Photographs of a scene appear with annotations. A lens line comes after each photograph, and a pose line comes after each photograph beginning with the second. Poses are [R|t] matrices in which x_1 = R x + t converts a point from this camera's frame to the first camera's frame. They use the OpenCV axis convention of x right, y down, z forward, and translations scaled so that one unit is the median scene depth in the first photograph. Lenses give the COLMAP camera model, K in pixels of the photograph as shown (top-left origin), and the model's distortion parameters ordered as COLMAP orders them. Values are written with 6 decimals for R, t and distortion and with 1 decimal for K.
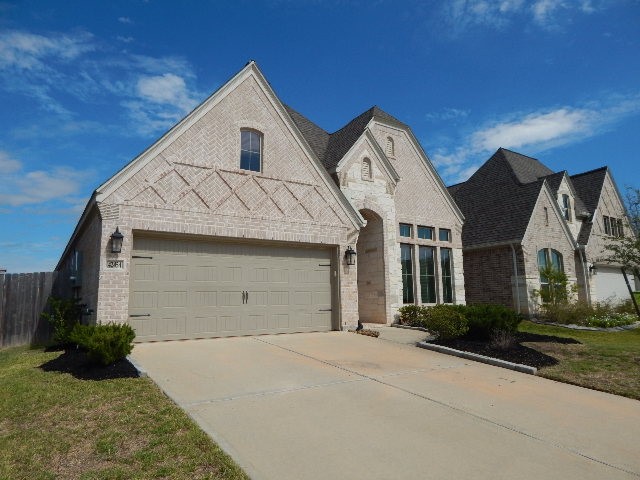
lens RADIAL K [[423.3, 0, 320.0], [0, 423.3, 240.0], [0, 0, 1]] dist [0.000069, -0.000319]
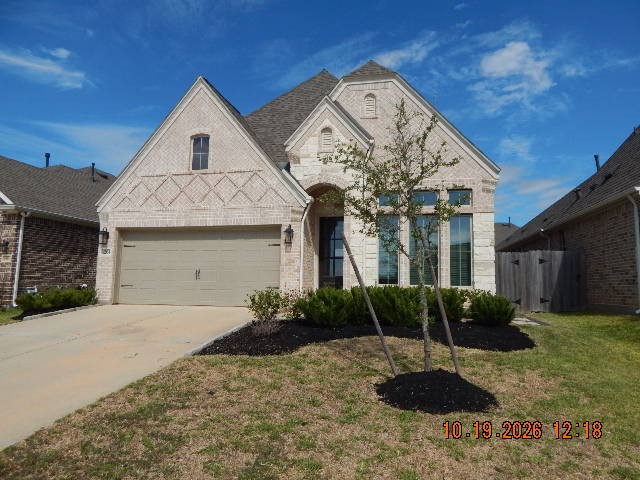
lens RADIAL K [[423.3, 0, 320.0], [0, 423.3, 240.0], [0, 0, 1]] dist [0.000069, -0.000319]
pose [[0.692291, -0.047348, -0.720063, 0.864239], [0.083235, 0.996424, 0.014505, 0.042822], [0.716802, -0.069977, 0.693757, 0.369173]]
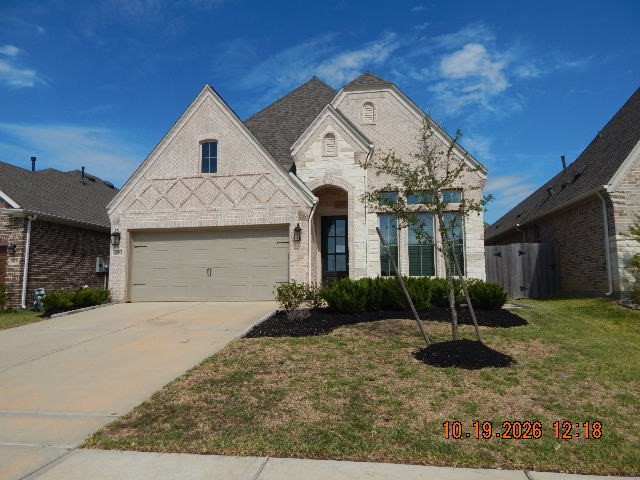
lens RADIAL K [[427.8, 0, 313.9], [0, 427.8, 238.6], [0, 0, 1]] dist [-0.002708, -0.001990]
pose [[0.738627, -0.064381, -0.671033, 0.855273], [0.100370, 0.994837, 0.015033, 0.041455], [0.666600, -0.078455, 0.741275, 0.225047]]
